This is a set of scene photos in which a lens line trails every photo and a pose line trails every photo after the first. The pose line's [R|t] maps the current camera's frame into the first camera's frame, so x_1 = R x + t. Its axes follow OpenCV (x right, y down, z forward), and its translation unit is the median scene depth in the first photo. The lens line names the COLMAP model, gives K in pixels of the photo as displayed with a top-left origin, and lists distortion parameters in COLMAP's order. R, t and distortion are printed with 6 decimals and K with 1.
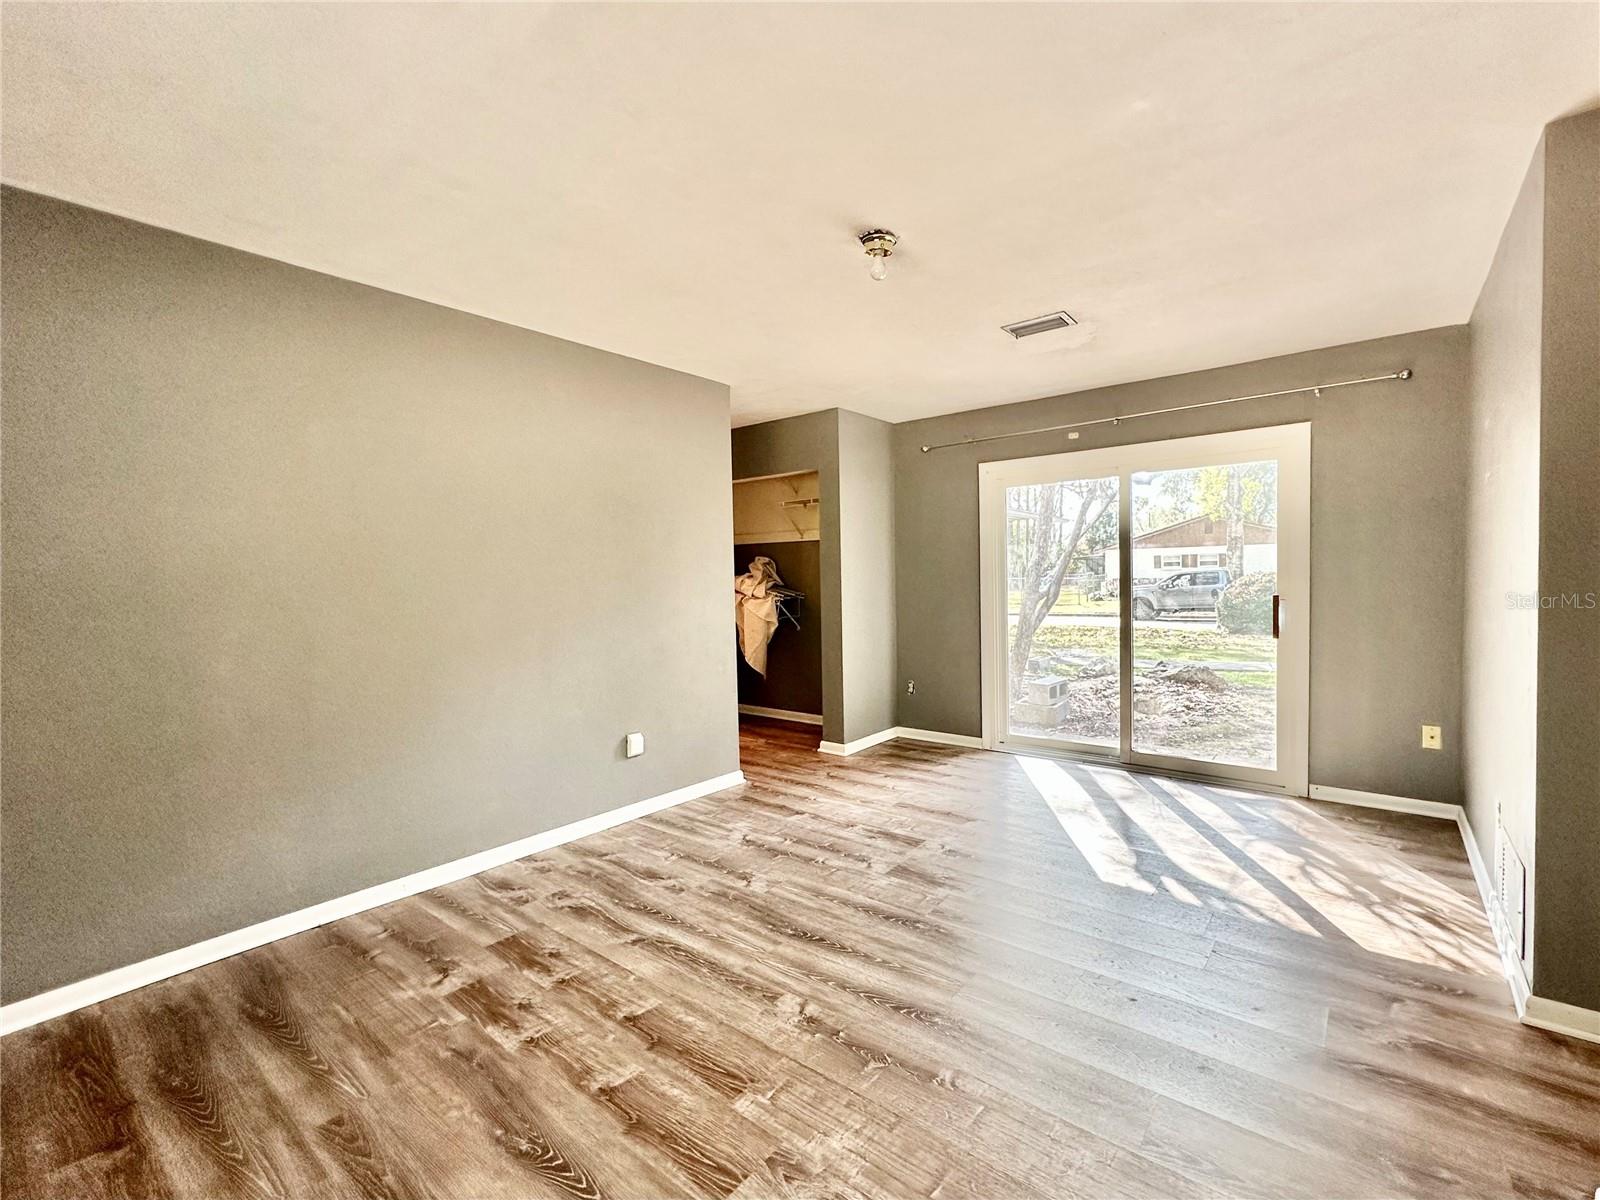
lens RADIAL K [[695.5, 0, 839.1], [0, 695.5, 607.7], [0, 0, 1]] dist [-0.000645, 0.000159]
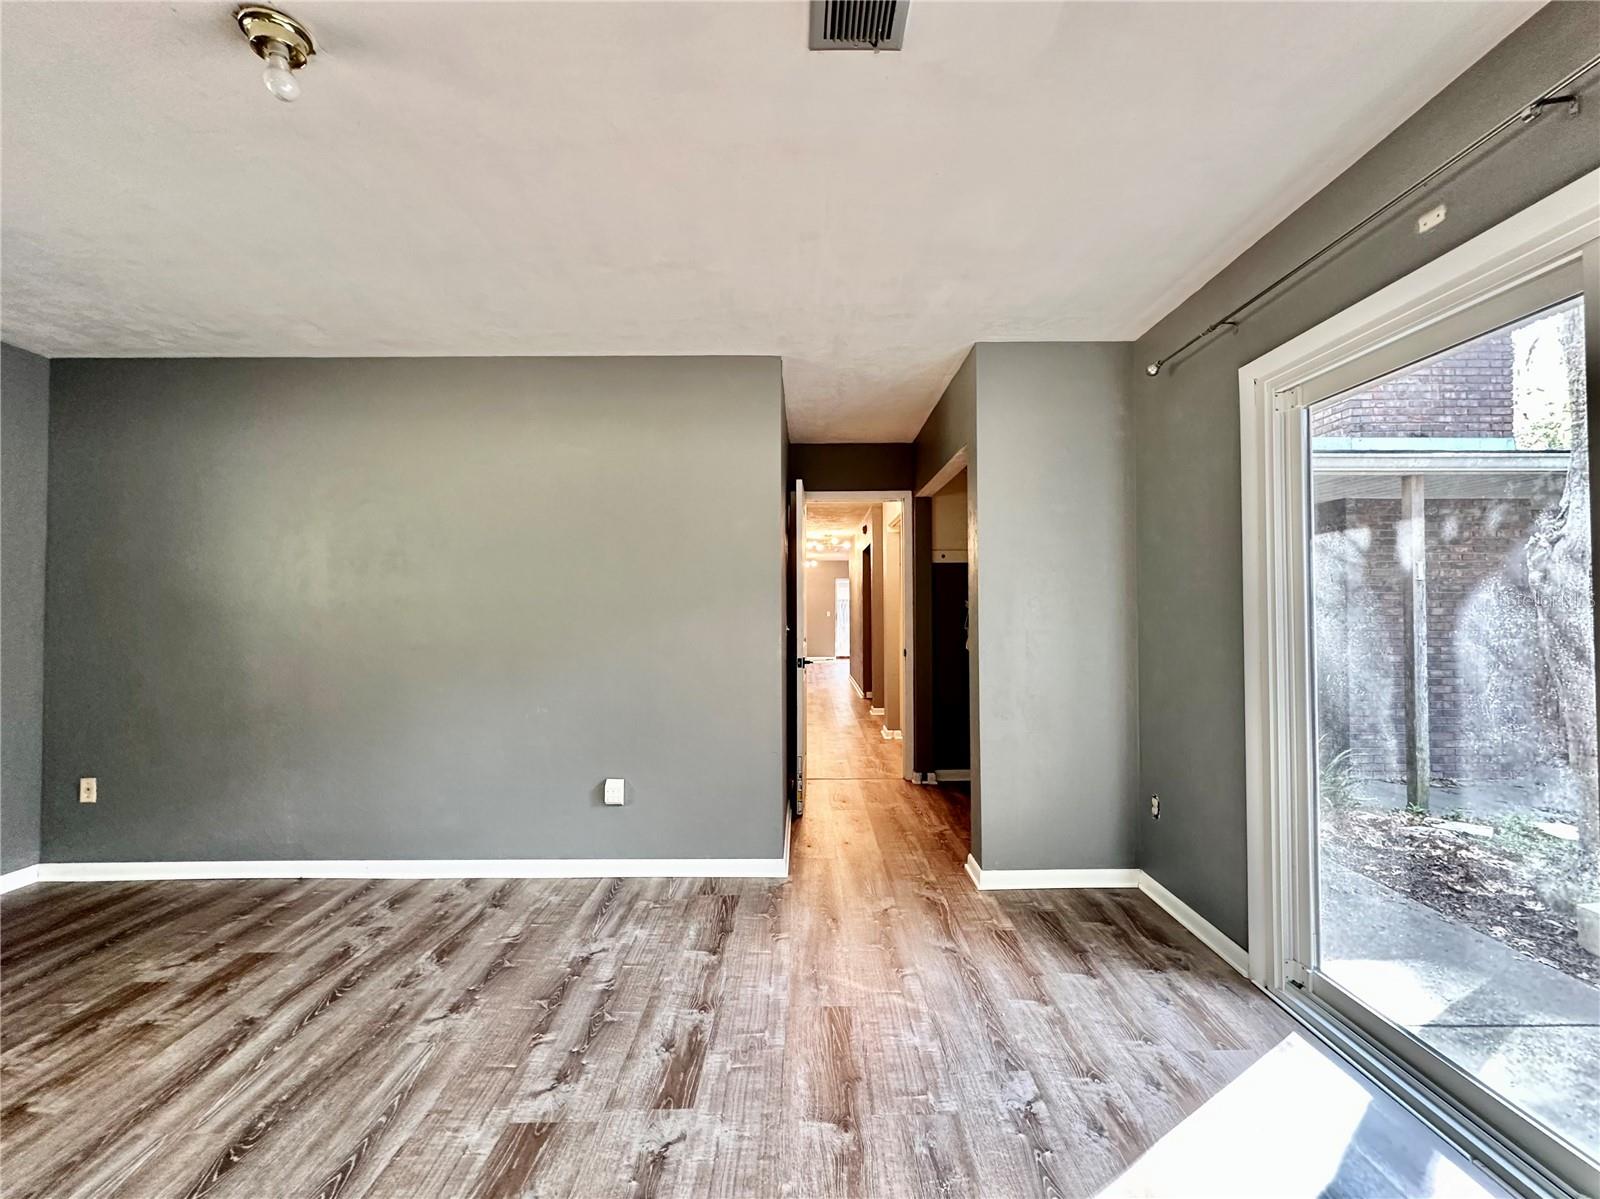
lens RADIAL K [[655.0, 0, 806.4], [0, 655.0, 599.6], [0, 0, 1]] dist [0.000462, 0.000075]
pose [[0.613121, 0.001973, -0.789986, 0.651265], [-0.043386, 0.998572, -0.031179, -0.037707], [0.788797, 0.053390, 0.612331, 0.864851]]
